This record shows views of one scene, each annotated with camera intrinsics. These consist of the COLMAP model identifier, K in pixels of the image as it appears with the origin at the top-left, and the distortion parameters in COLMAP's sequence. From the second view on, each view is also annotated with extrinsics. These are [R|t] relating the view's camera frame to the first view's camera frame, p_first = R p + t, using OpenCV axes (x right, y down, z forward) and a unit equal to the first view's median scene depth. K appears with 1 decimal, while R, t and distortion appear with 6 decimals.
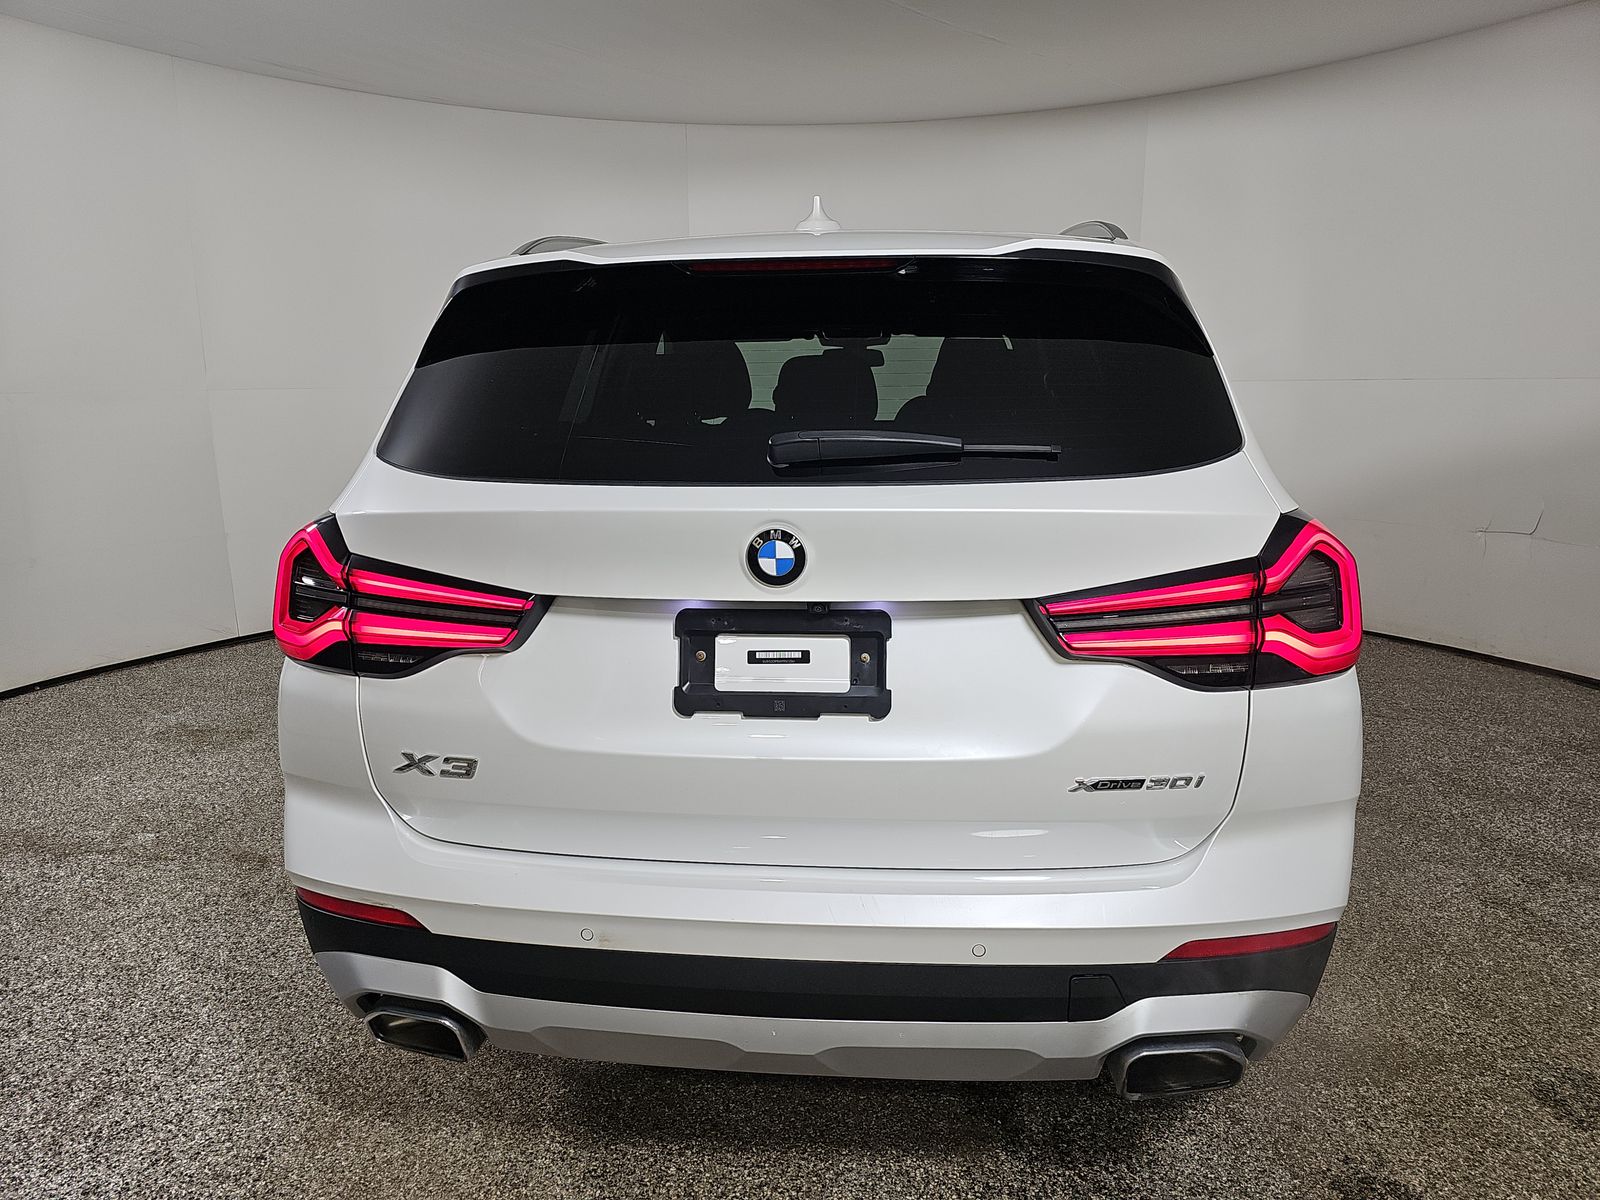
lens RADIAL K [[1080.0, 0, 798.3], [0, 1080.0, 594.3], [0, 0, 1]] dist [0.023140, -0.037573]
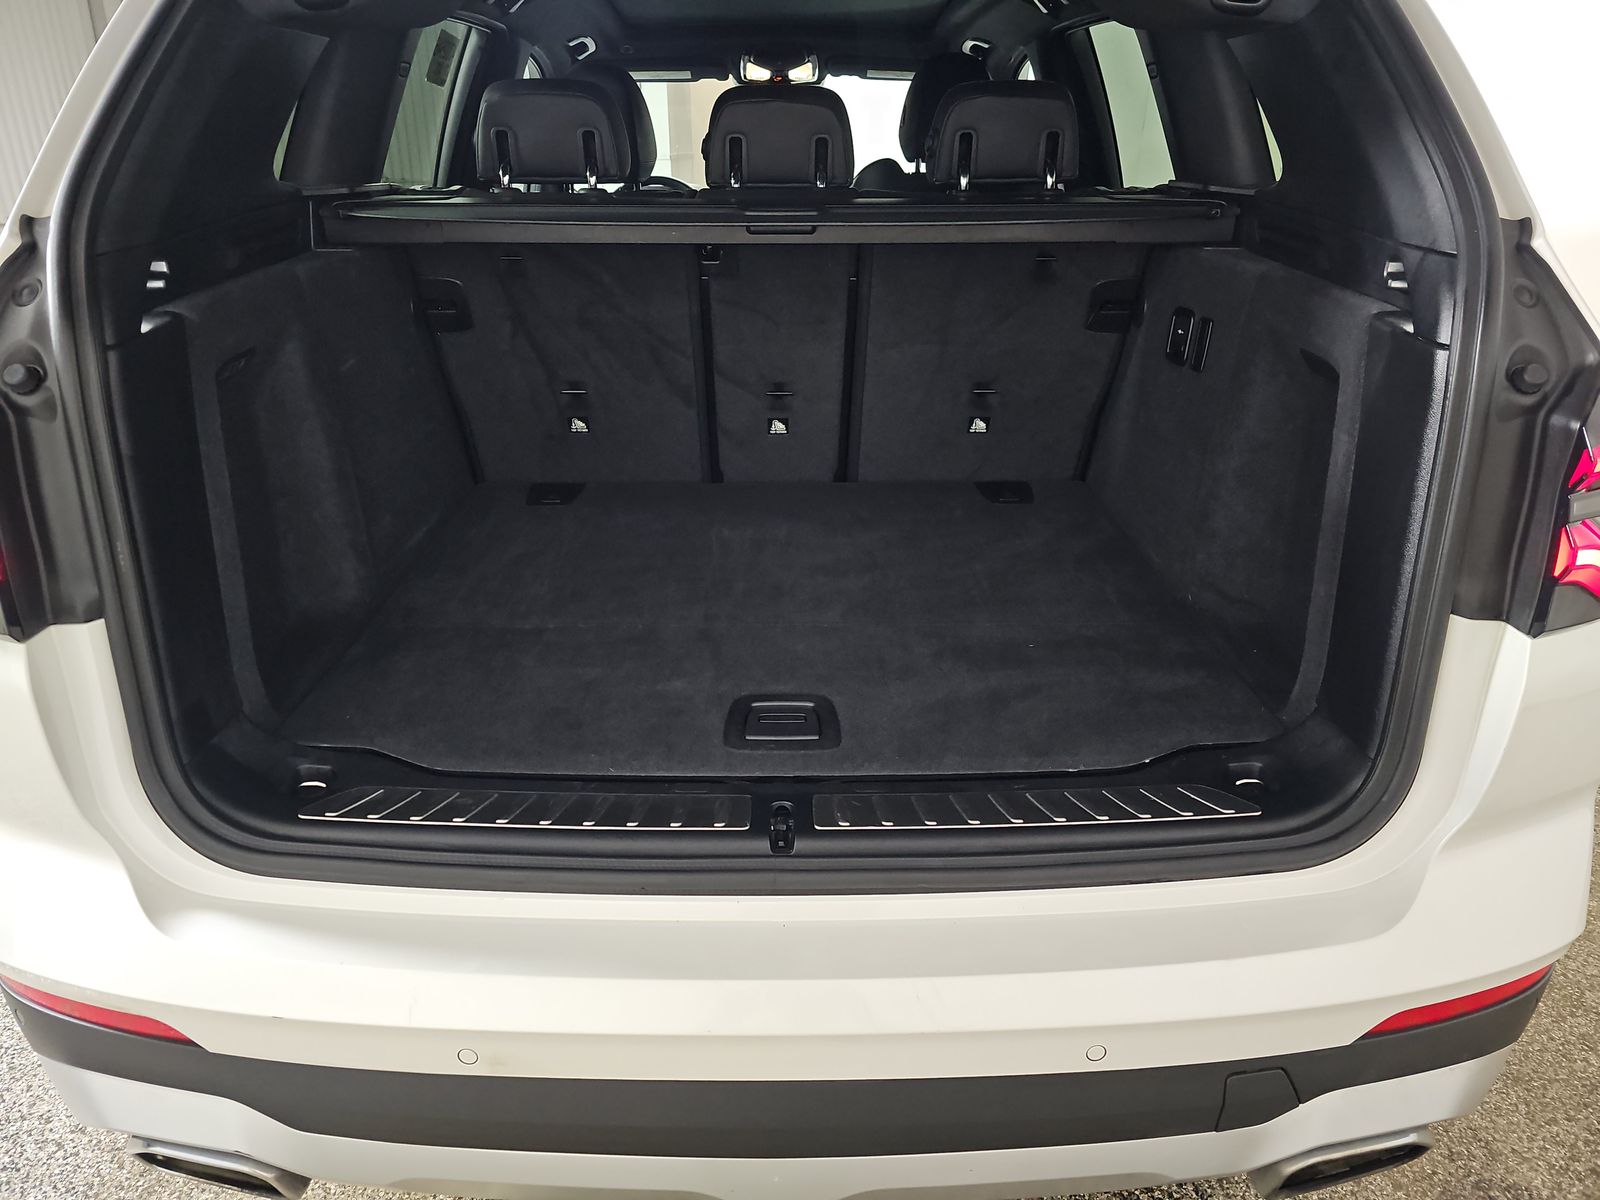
lens RADIAL K [[1080.0, 0, 798.6], [0, 1080.0, 599.4], [0, 0, 1]] dist [0.023140, -0.037573]
pose [[0.994224, -0.027184, 0.103824, -0.050653], [0.006677, 0.981183, 0.192963, -0.043566], [-0.107116, -0.191155, 0.975698, 0.333918]]
